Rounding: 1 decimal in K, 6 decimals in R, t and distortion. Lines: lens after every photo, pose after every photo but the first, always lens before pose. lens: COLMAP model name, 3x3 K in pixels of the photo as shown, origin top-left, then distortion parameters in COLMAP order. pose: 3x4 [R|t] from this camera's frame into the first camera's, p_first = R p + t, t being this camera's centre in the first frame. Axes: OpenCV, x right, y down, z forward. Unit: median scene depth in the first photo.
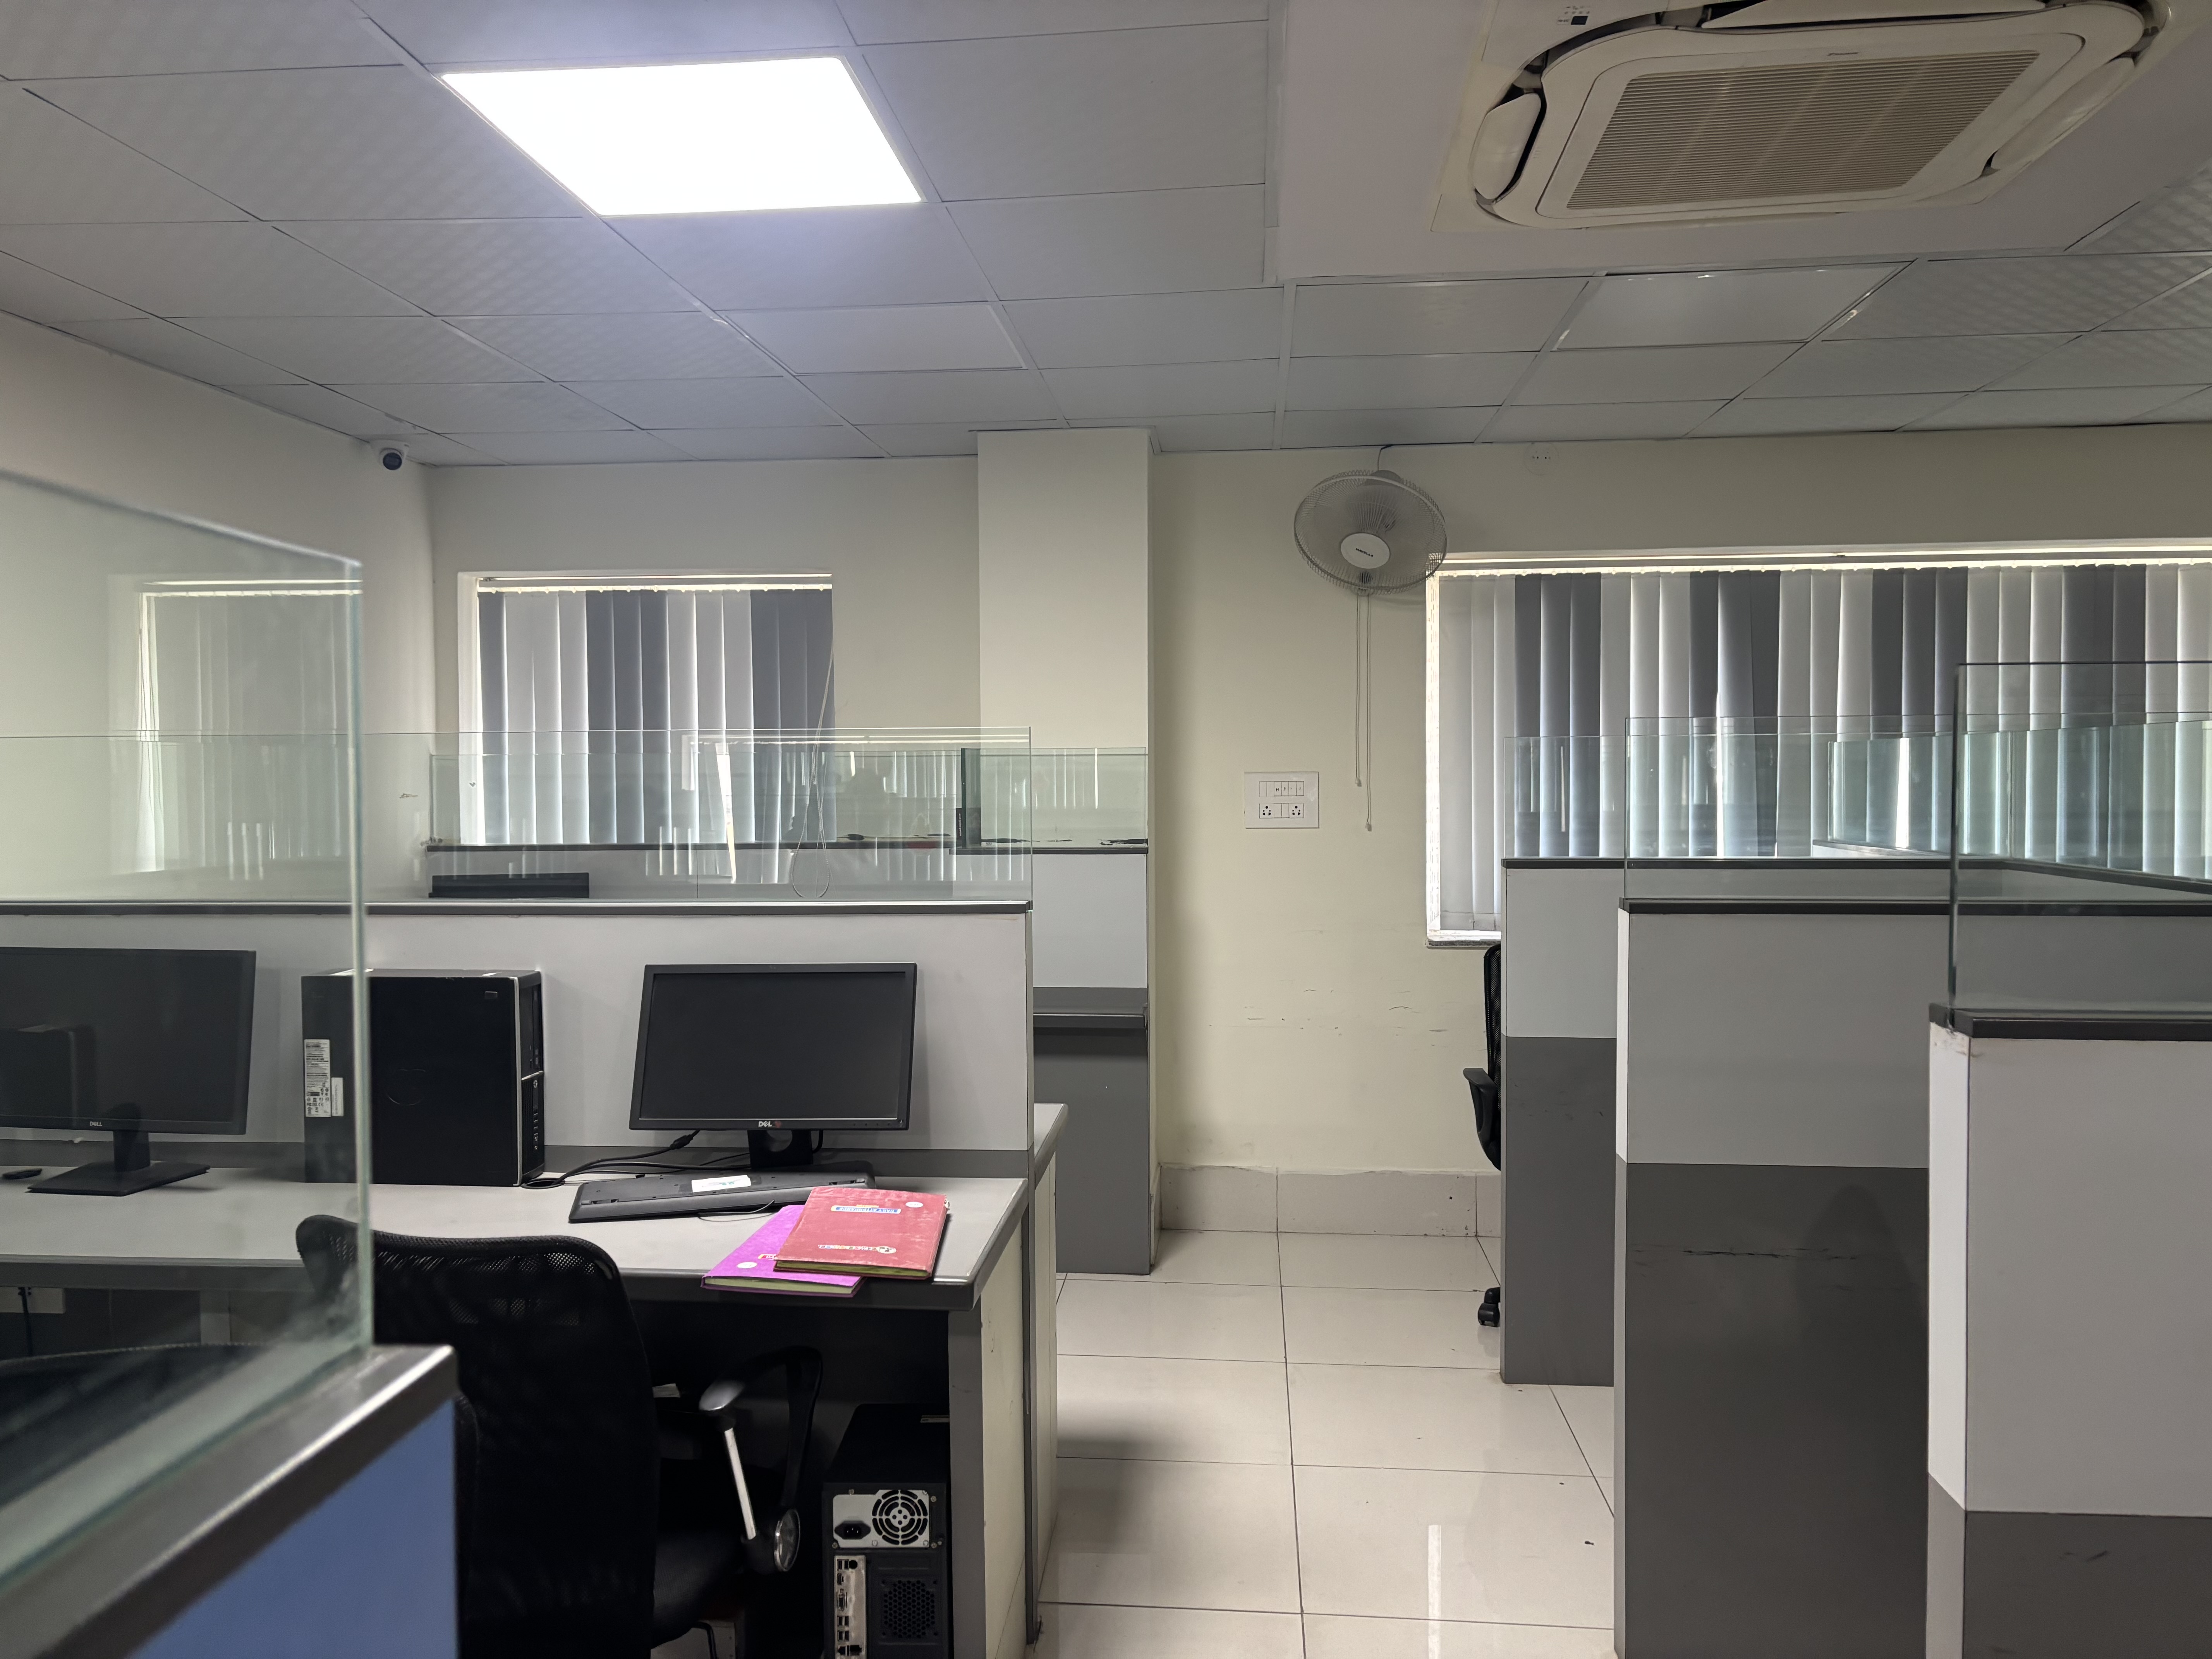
lens RADIAL K [[1686.3, 0, 1101.9], [0, 1686.3, 829.5], [0, 0, 1]] dist [0.014646, -0.001479]
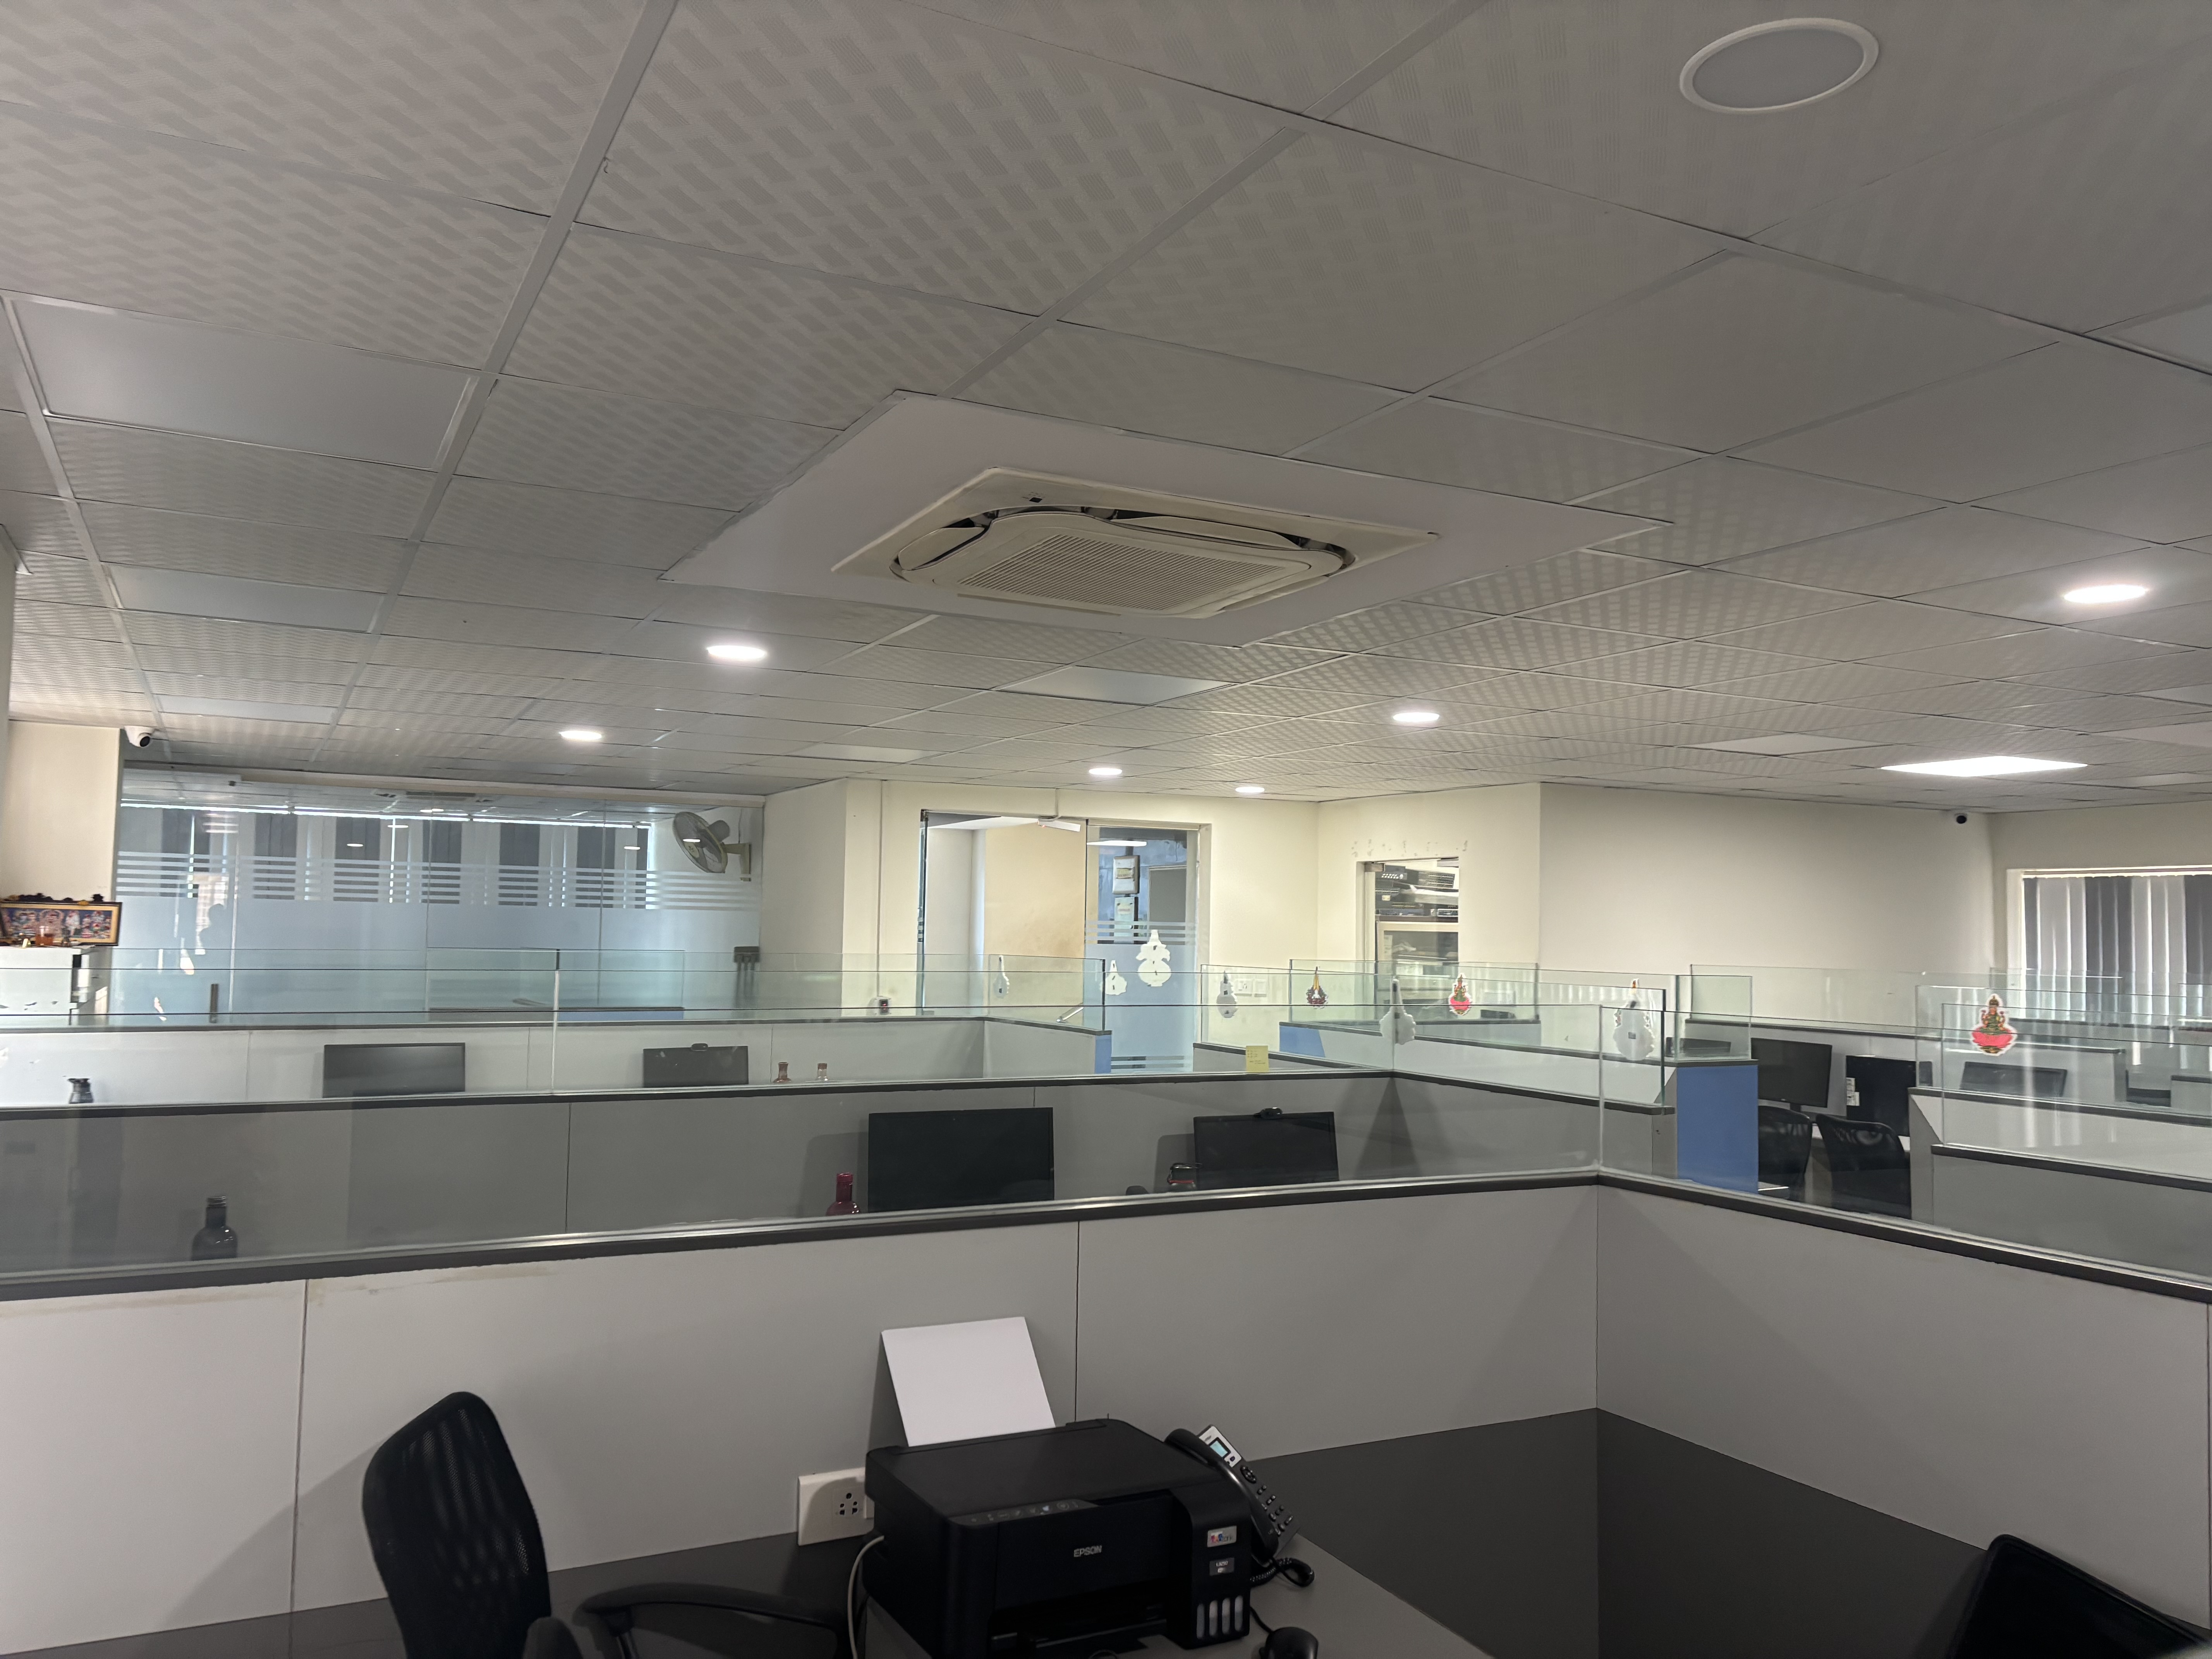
lens RADIAL K [[1686.3, 0, 1105.6], [0, 1686.3, 835.3], [0, 0, 1]] dist [0.014646, -0.001479]
pose [[0.533987, -0.036083, -0.844722, 0.642953], [-0.047575, 0.996224, -0.072628, -0.007860], [0.844153, 0.078970, 0.530254, -0.798738]]
